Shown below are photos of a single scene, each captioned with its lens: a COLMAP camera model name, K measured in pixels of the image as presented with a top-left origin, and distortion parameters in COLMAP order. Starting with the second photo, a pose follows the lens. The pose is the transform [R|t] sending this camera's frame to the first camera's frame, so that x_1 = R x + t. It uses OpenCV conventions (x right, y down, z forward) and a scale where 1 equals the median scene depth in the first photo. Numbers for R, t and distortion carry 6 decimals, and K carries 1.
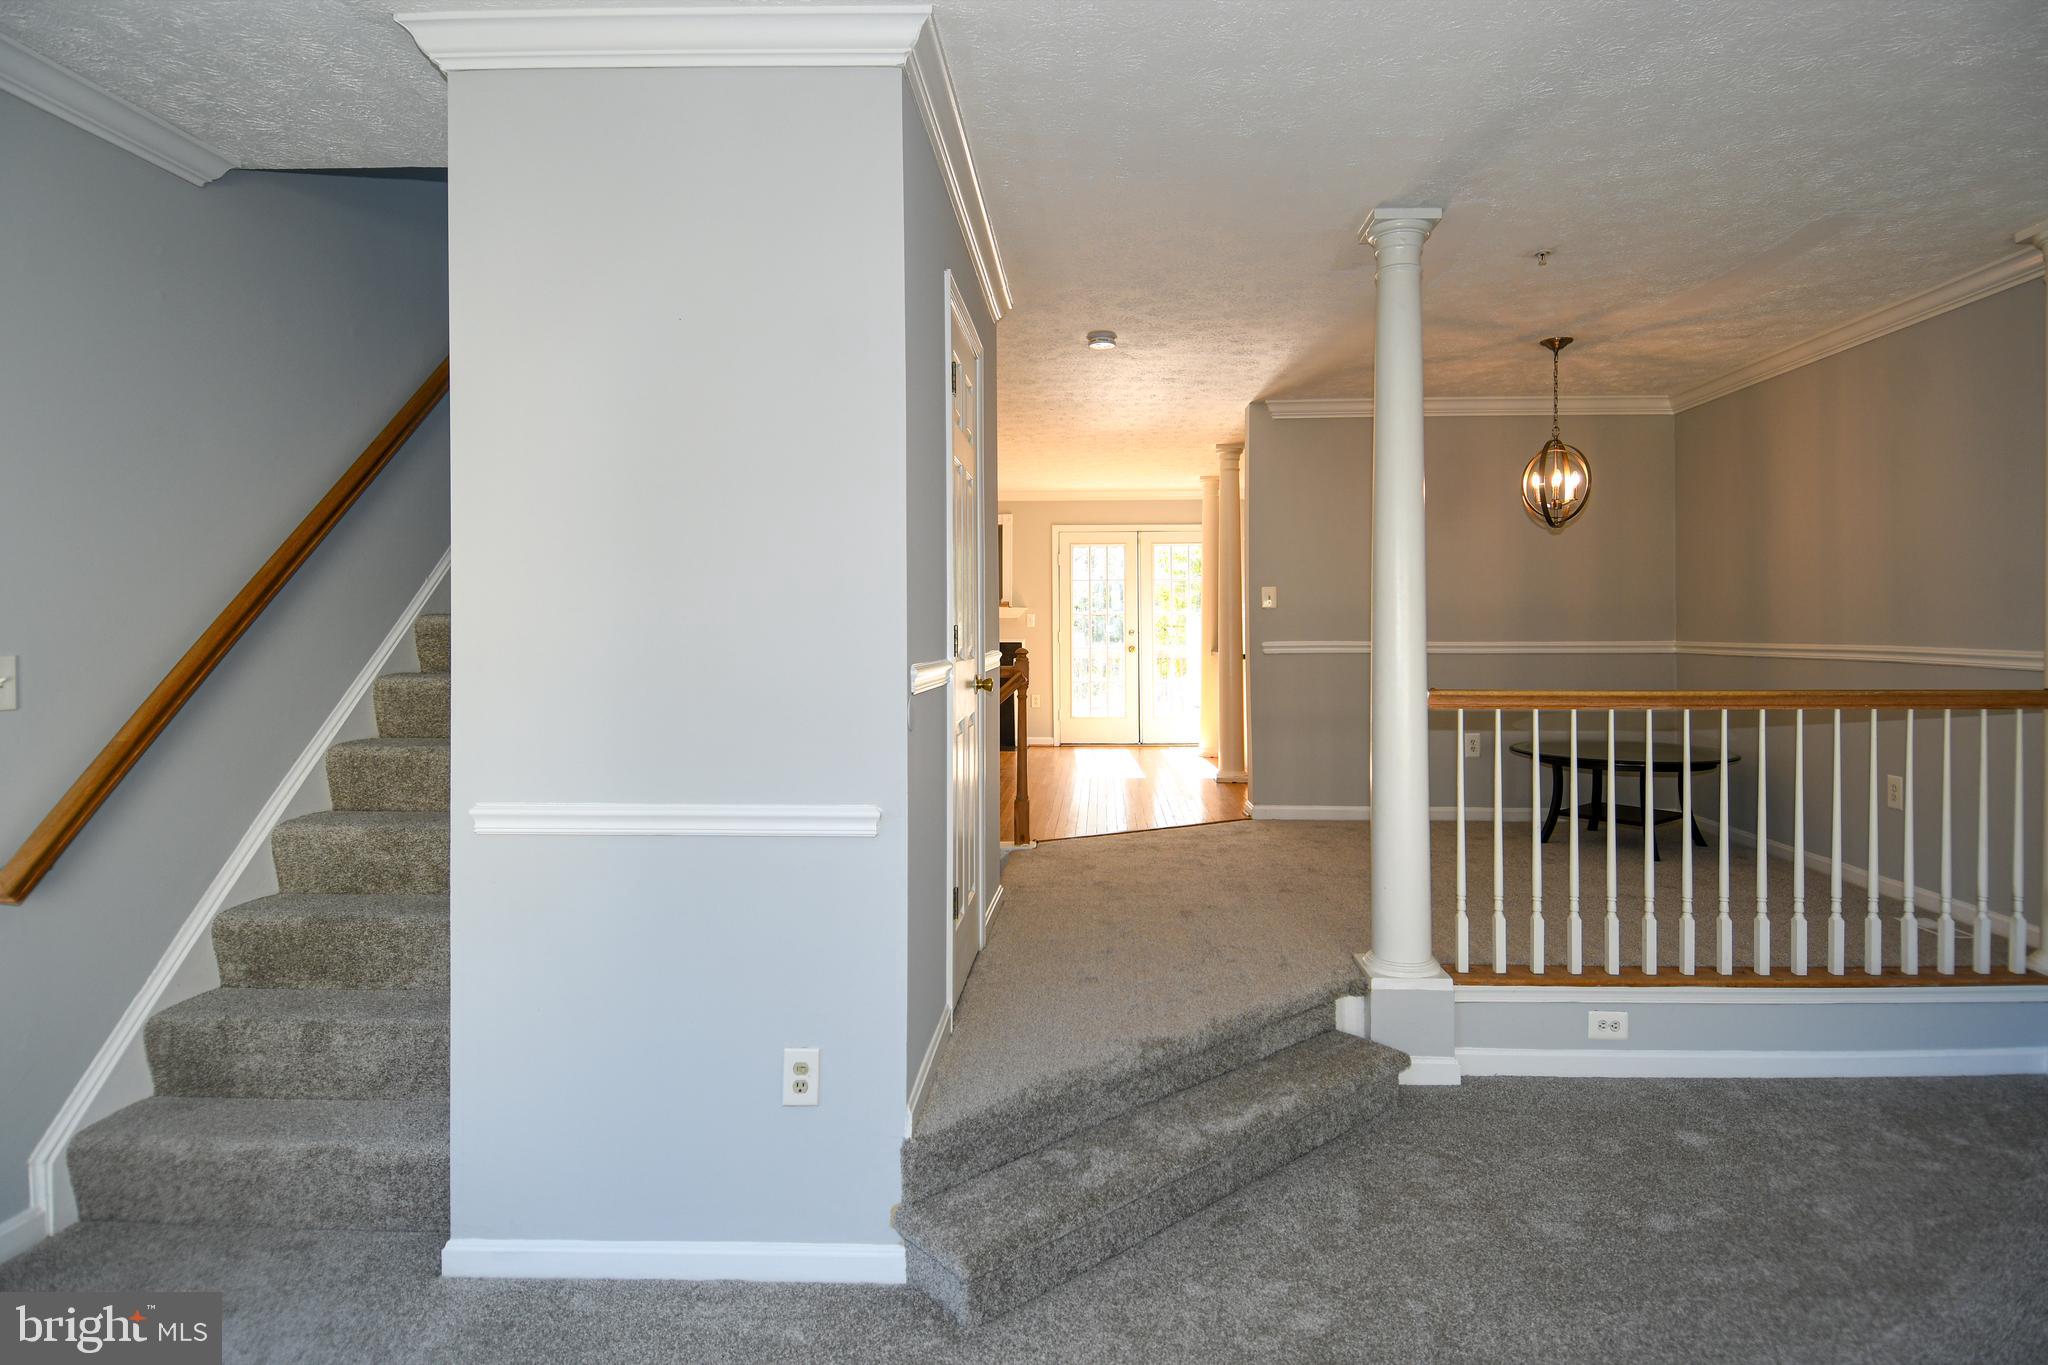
lens RADIAL K [[1044.9, 0, 1017.6], [0, 1044.9, 630.5], [0, 0, 1]] dist [0.048152, -0.046737]
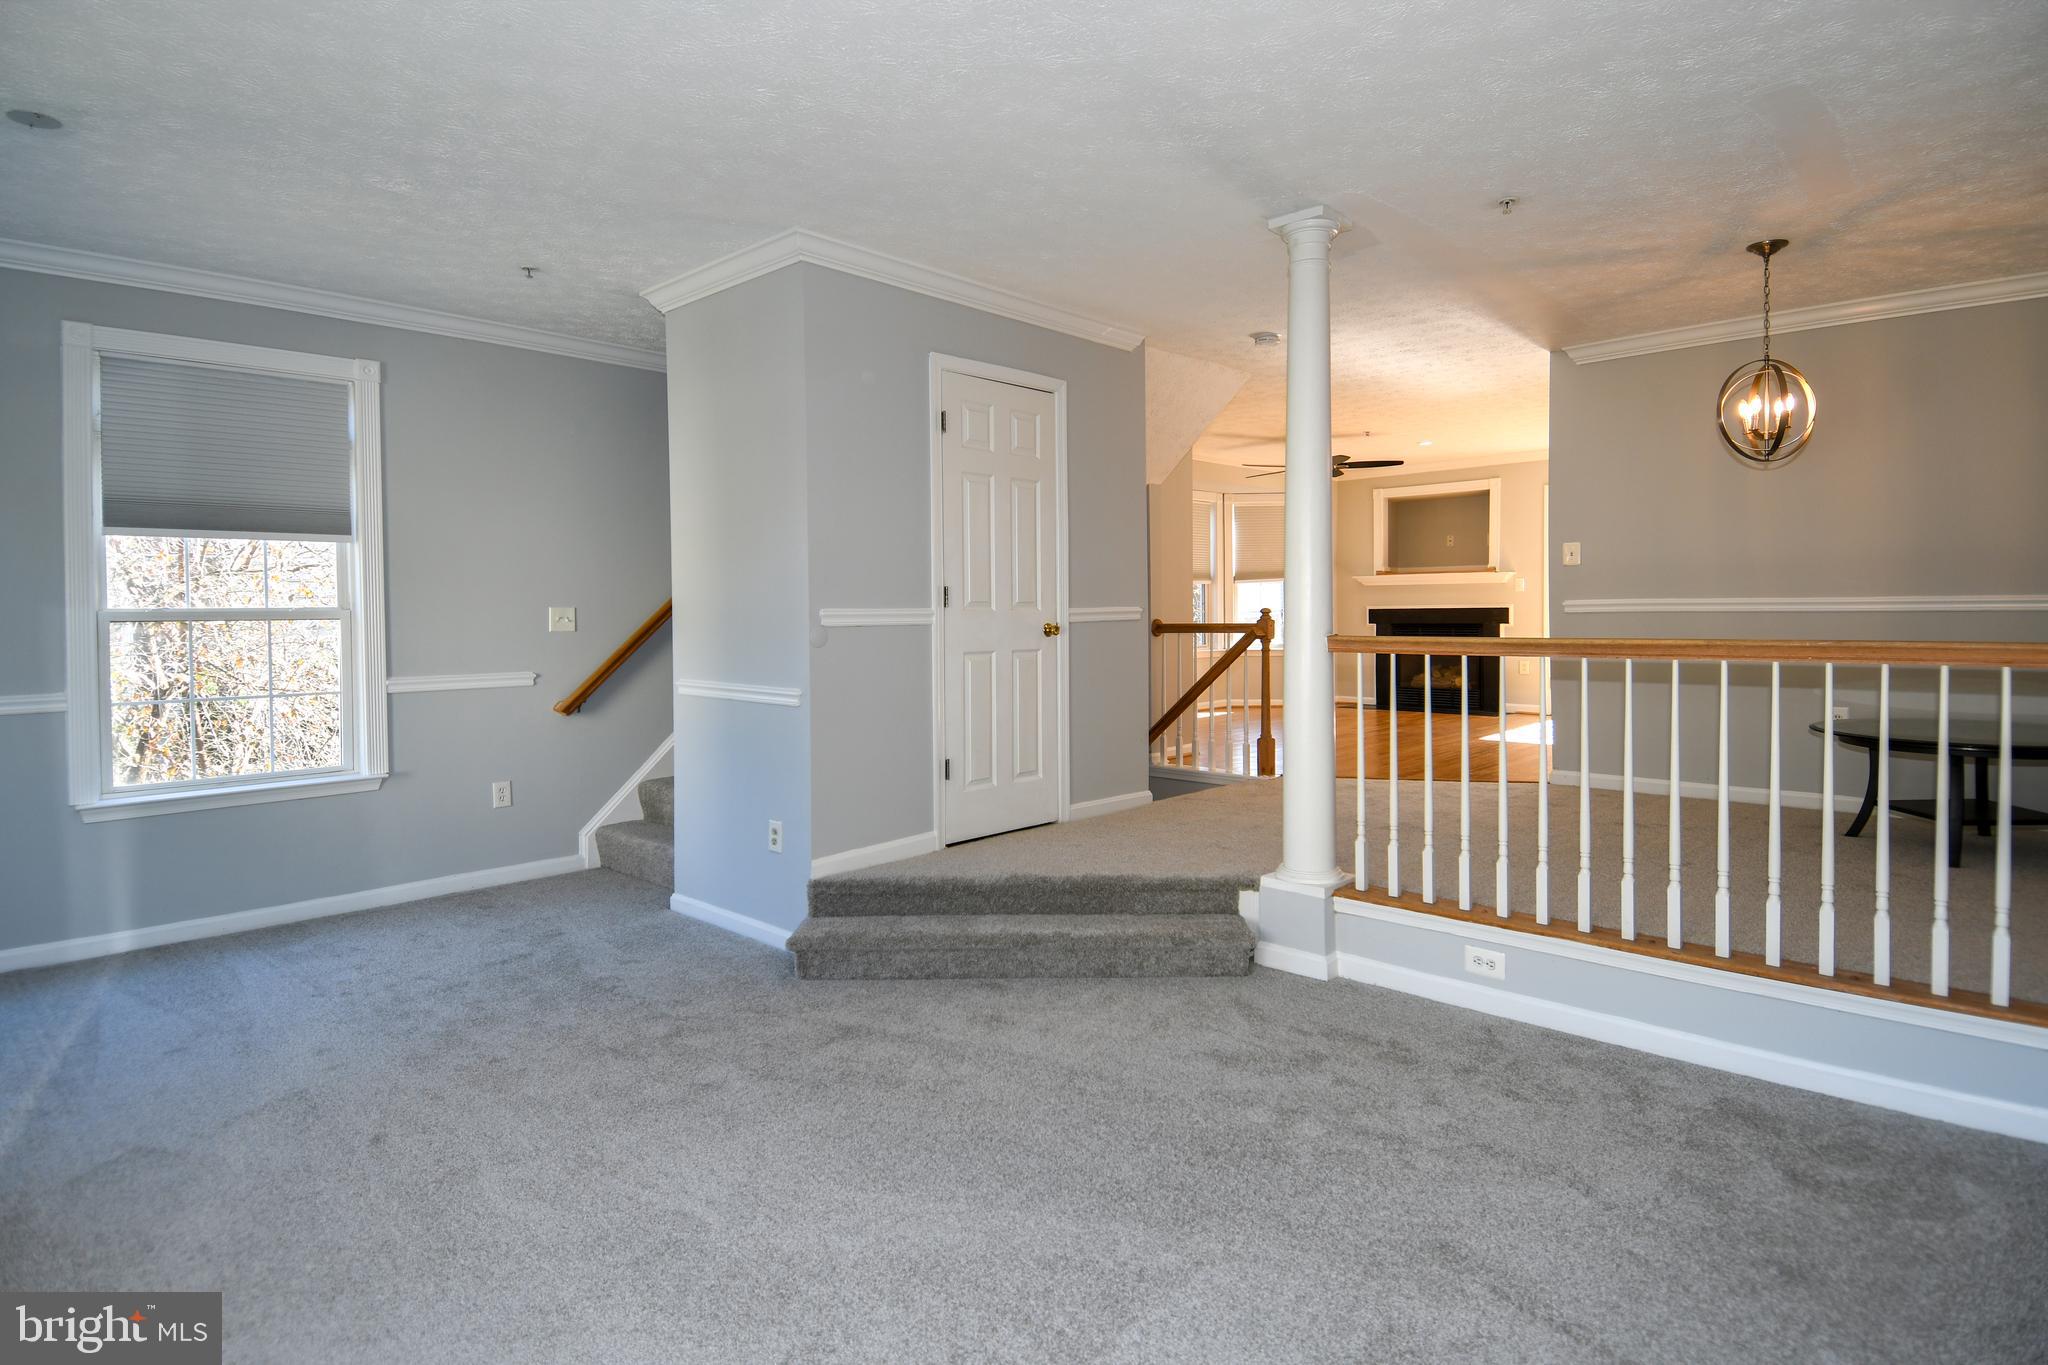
lens RADIAL K [[1022.1, 0, 1052.0], [0, 1022.1, 617.9], [0, 0, 1]] dist [0.004334, -0.000023]
pose [[0.769752, -0.001949, -0.638340, 0.647817], [0.009680, 0.999916, 0.008619, 0.019096], [0.638269, -0.012813, 0.769707, -0.022201]]
